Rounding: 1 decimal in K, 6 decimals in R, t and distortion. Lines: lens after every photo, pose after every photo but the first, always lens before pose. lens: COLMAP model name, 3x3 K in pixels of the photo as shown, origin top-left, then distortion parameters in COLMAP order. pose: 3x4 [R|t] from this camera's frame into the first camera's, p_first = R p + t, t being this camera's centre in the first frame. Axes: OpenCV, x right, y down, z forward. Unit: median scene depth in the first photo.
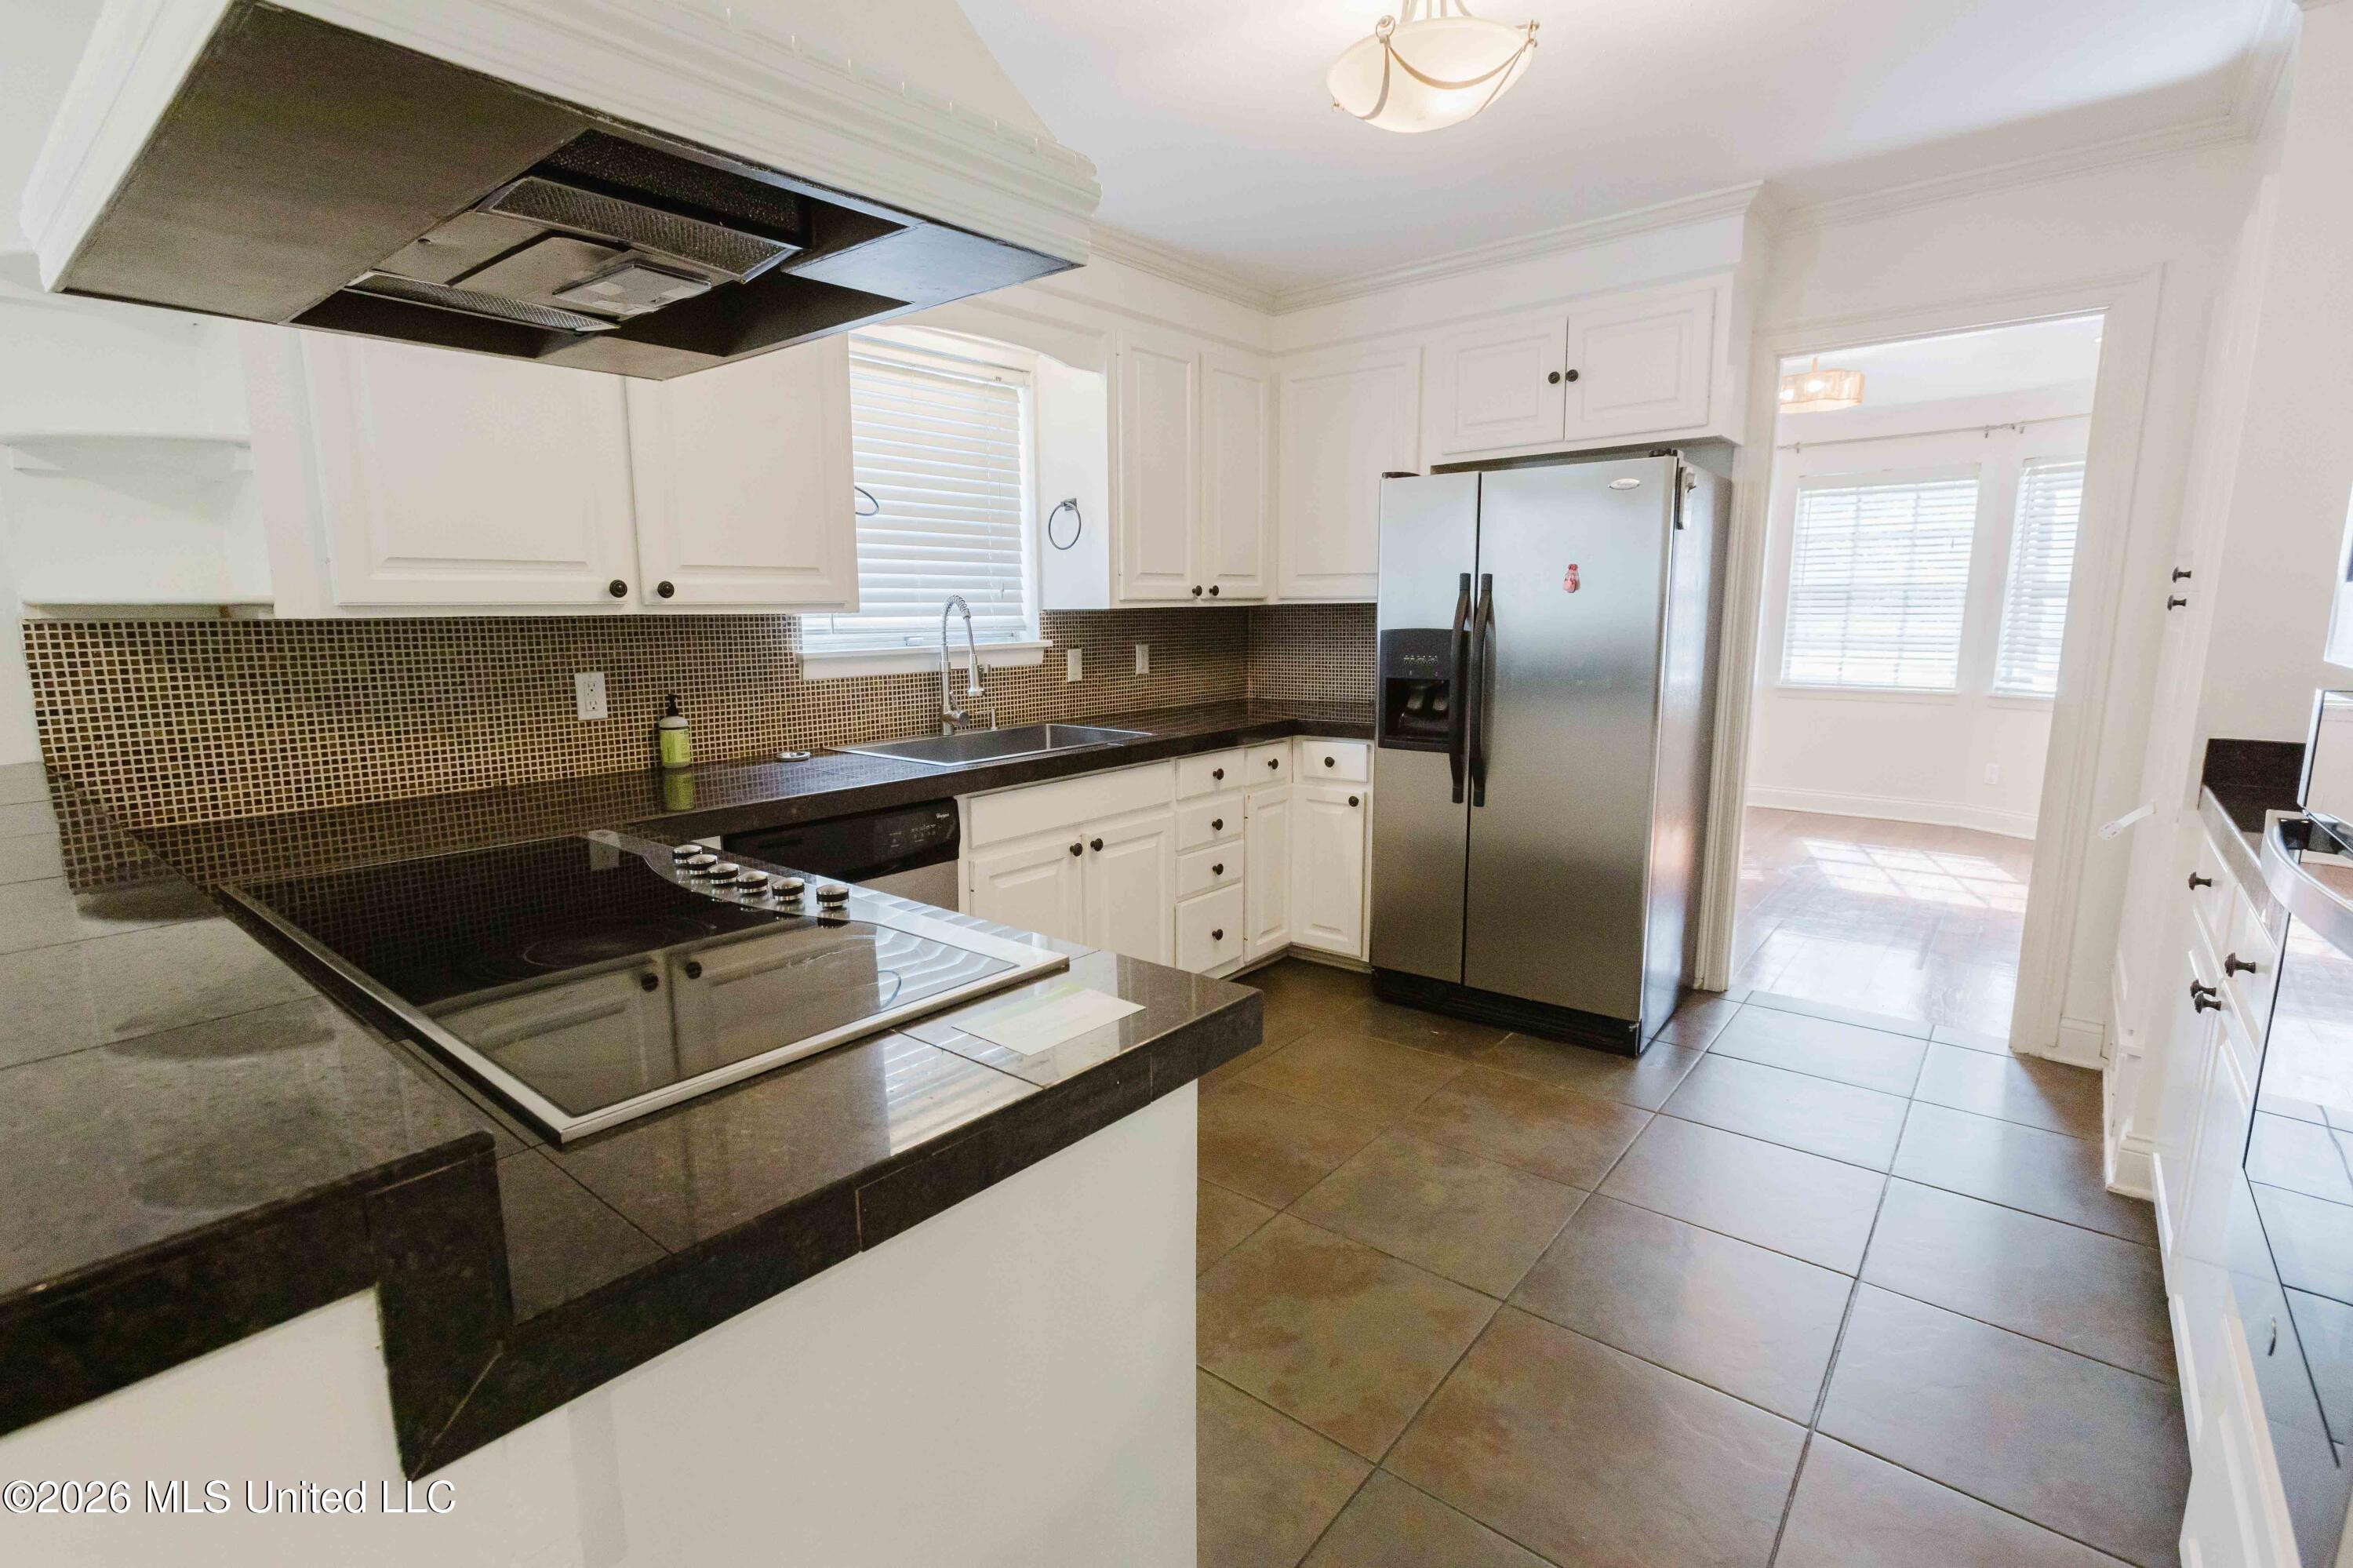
lens RADIAL K [[1085.5, 0, 1160.5], [0, 1085.5, 798.1], [0, 0, 1]] dist [-0.025961, 0.005992]
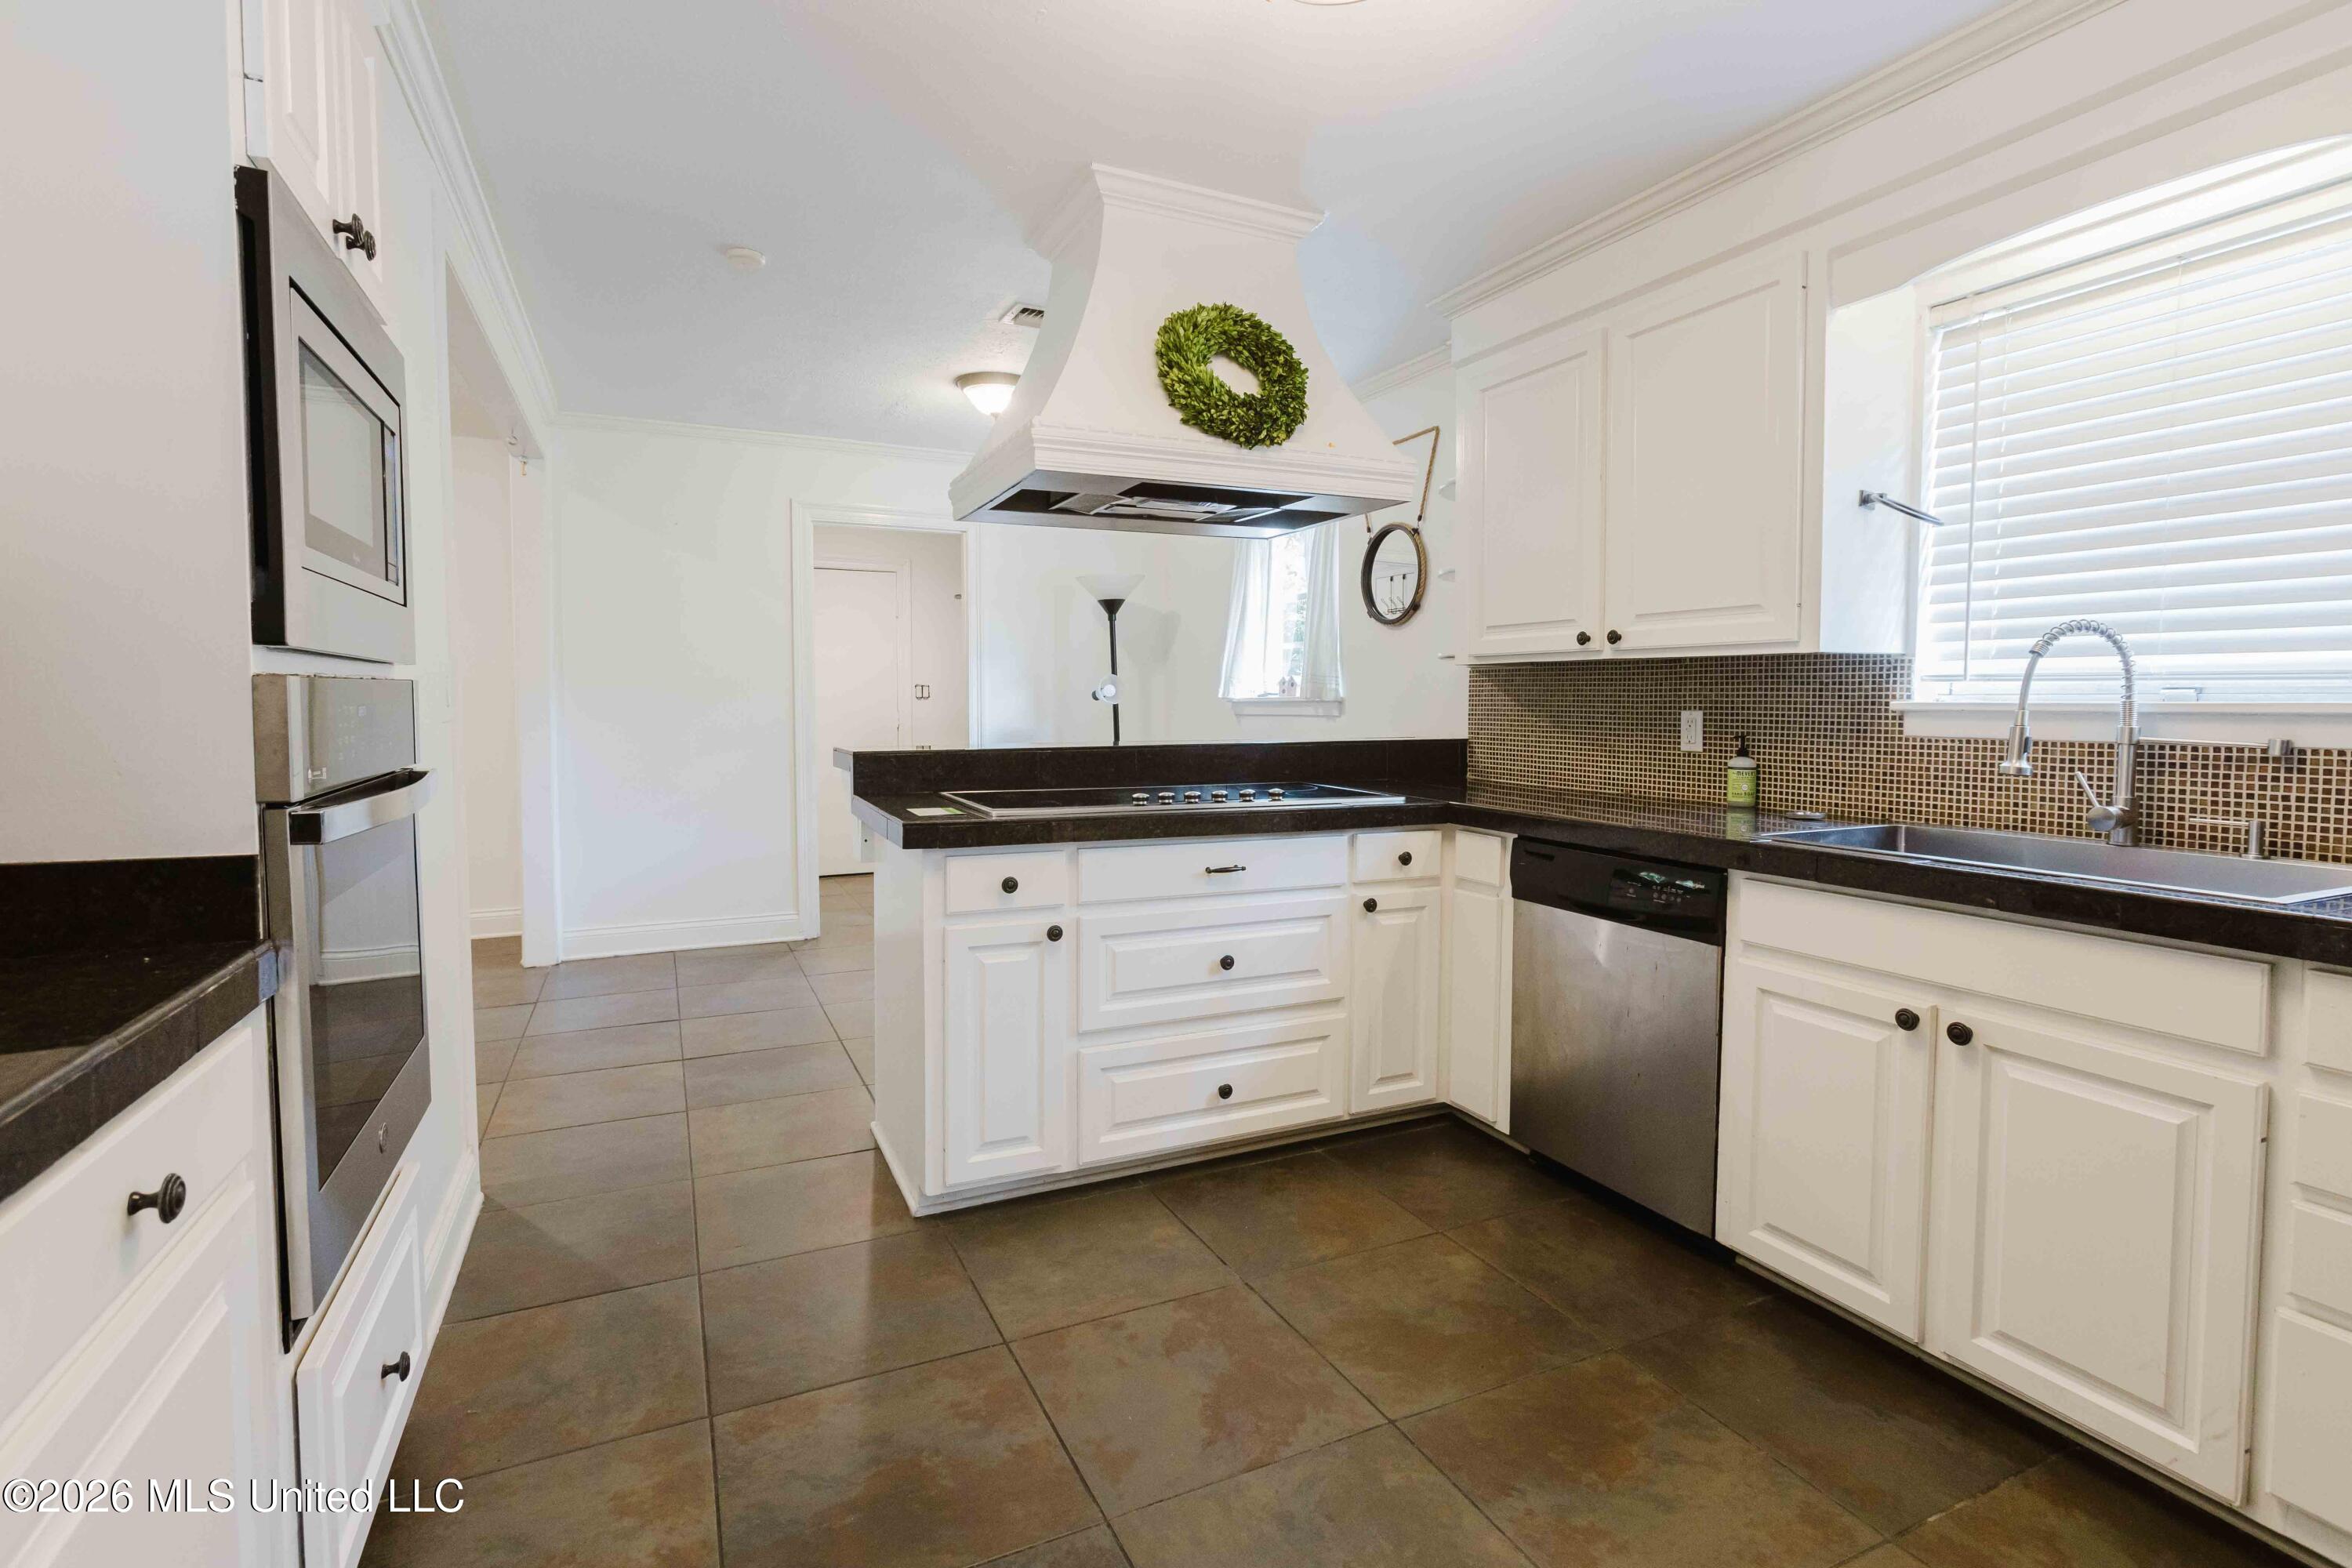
lens RADIAL K [[1085.0, 0, 1179.0], [0, 1085.0, 762.0], [0, 0, 1]] dist [-0.025961, 0.005992]
pose [[-0.431857, 0.053862, -0.900332, 0.592987], [-0.164909, 0.976673, 0.137530, -0.102689], [0.886738, 0.207866, -0.412901, 0.783038]]
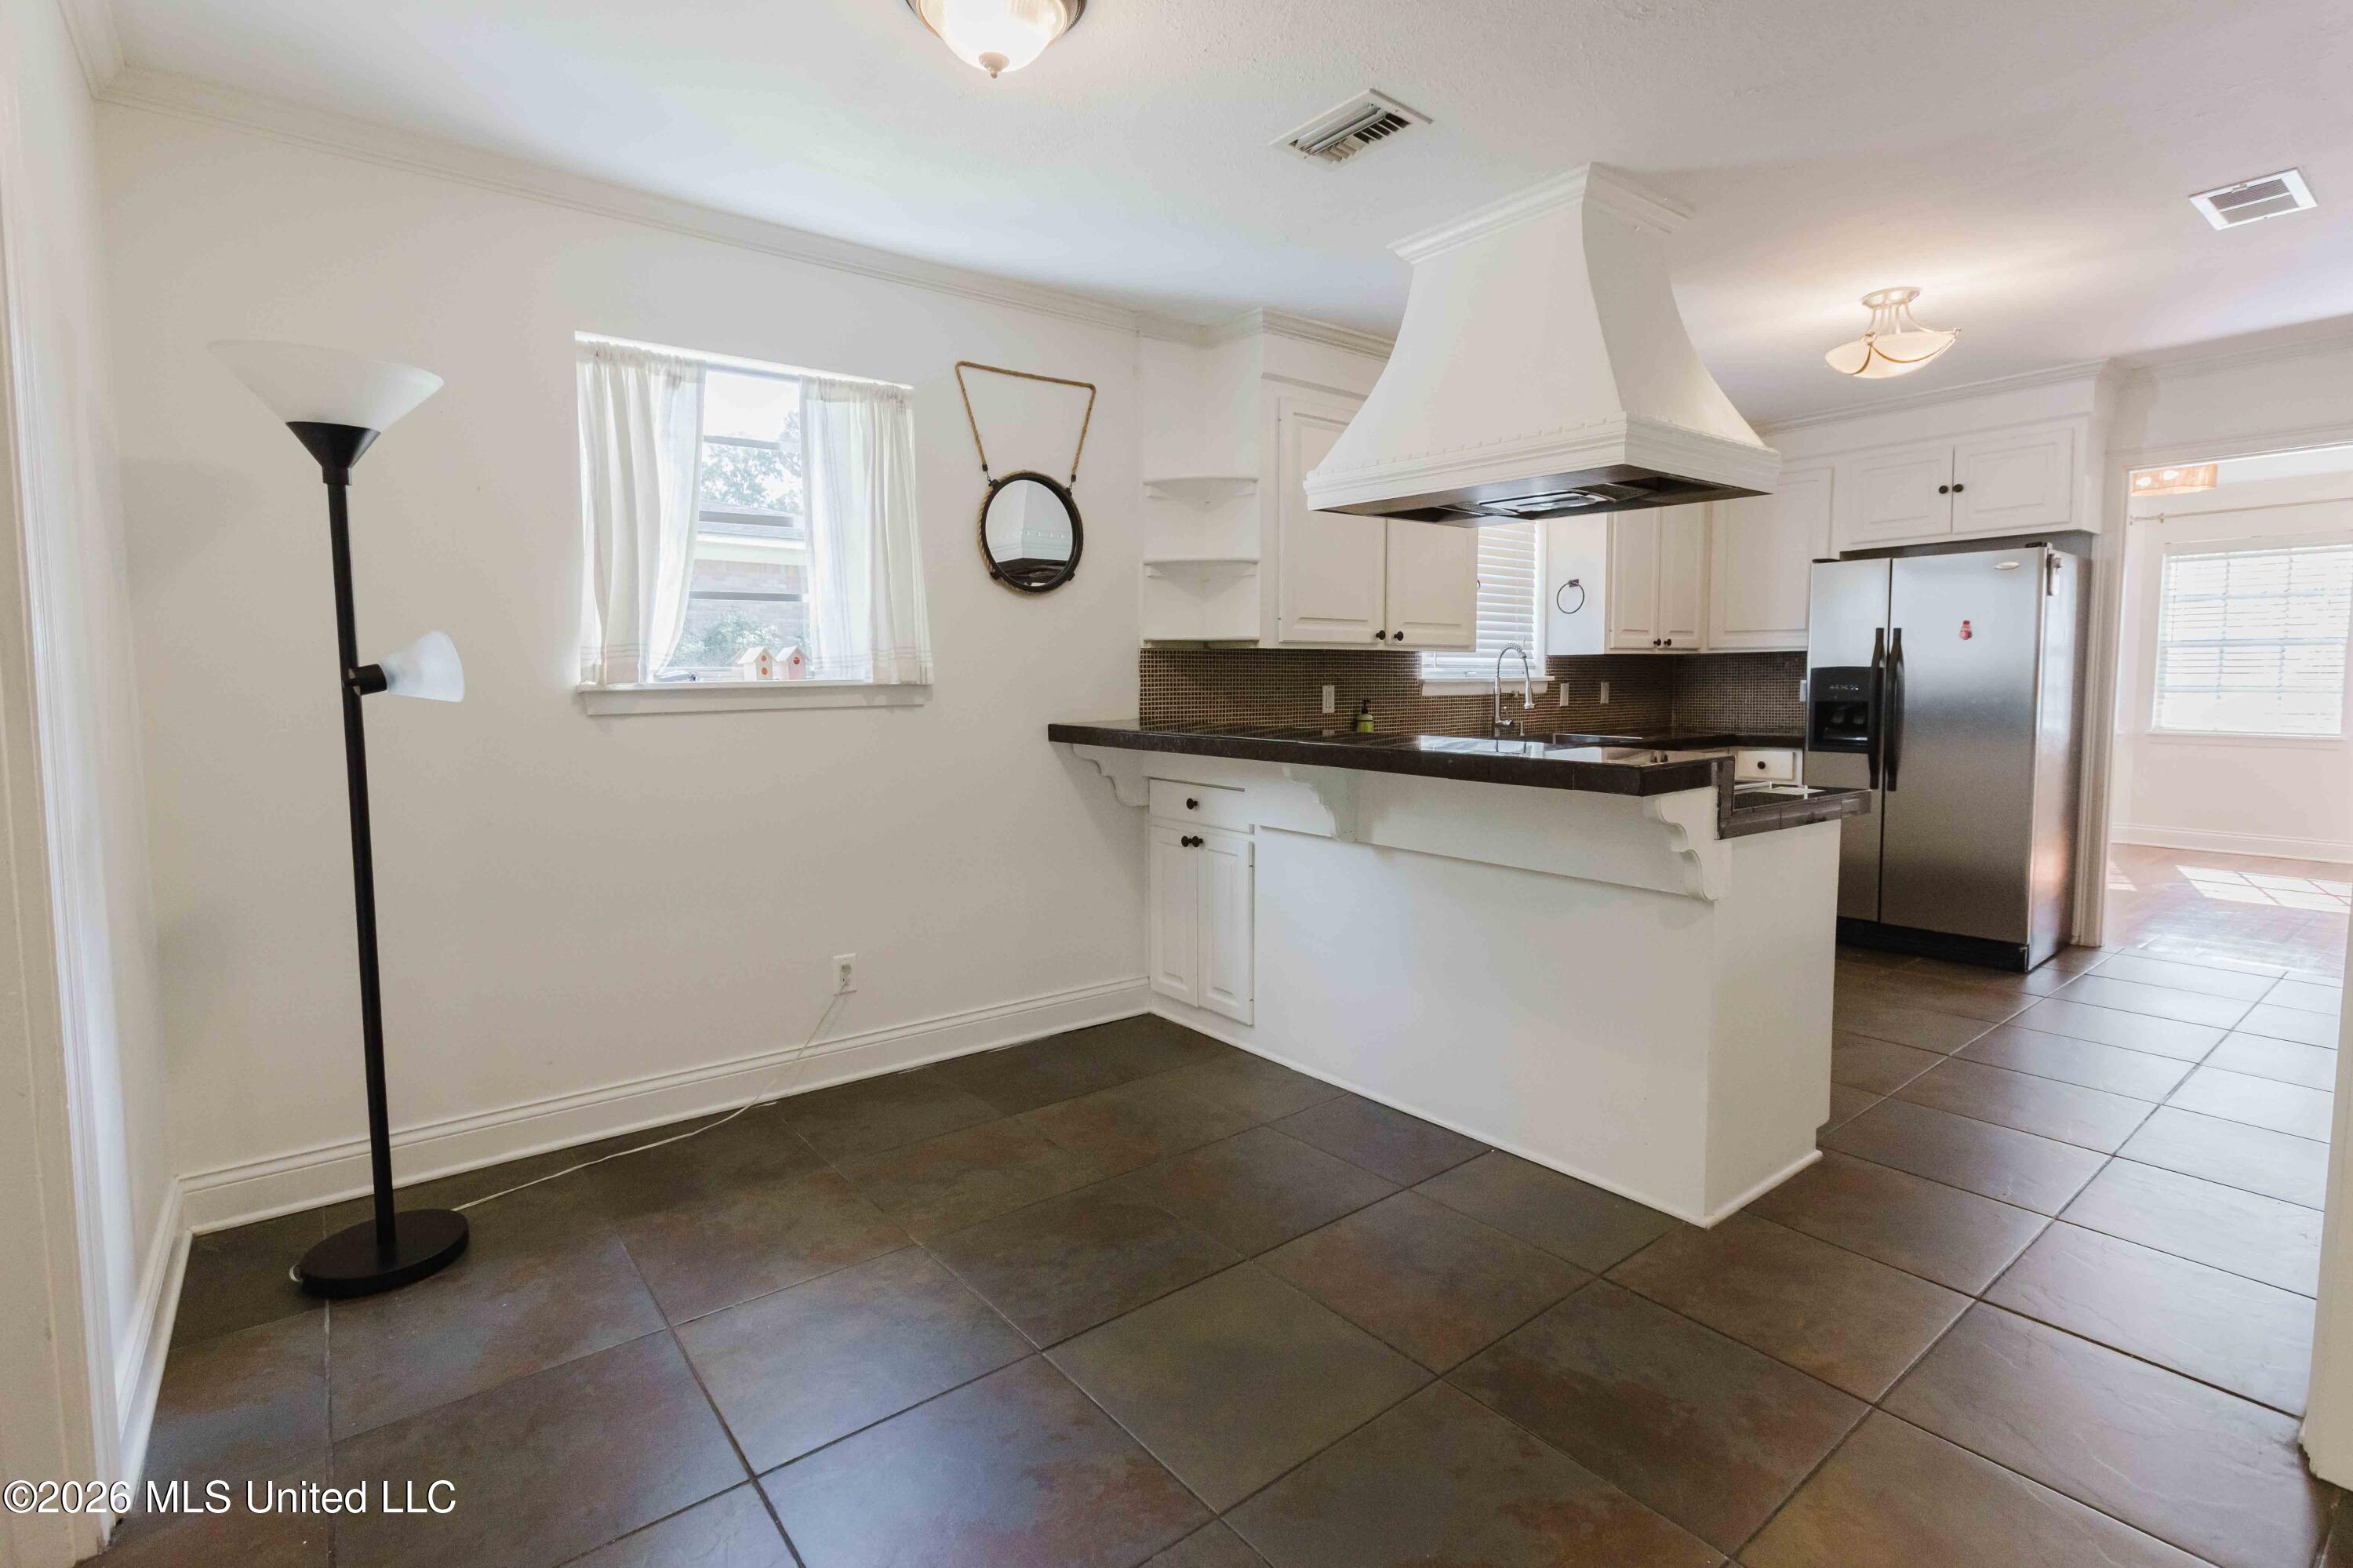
lens RADIAL K [[1085.5, 0, 1185.0], [0, 1085.5, 762.5], [0, 0, 1]] dist [-0.025961, 0.005992]
pose [[0.974407, 0.020044, -0.223894, -0.285781], [-0.040788, 0.995248, -0.088415, 0.129765], [0.221058, 0.095284, 0.970595, -0.553046]]
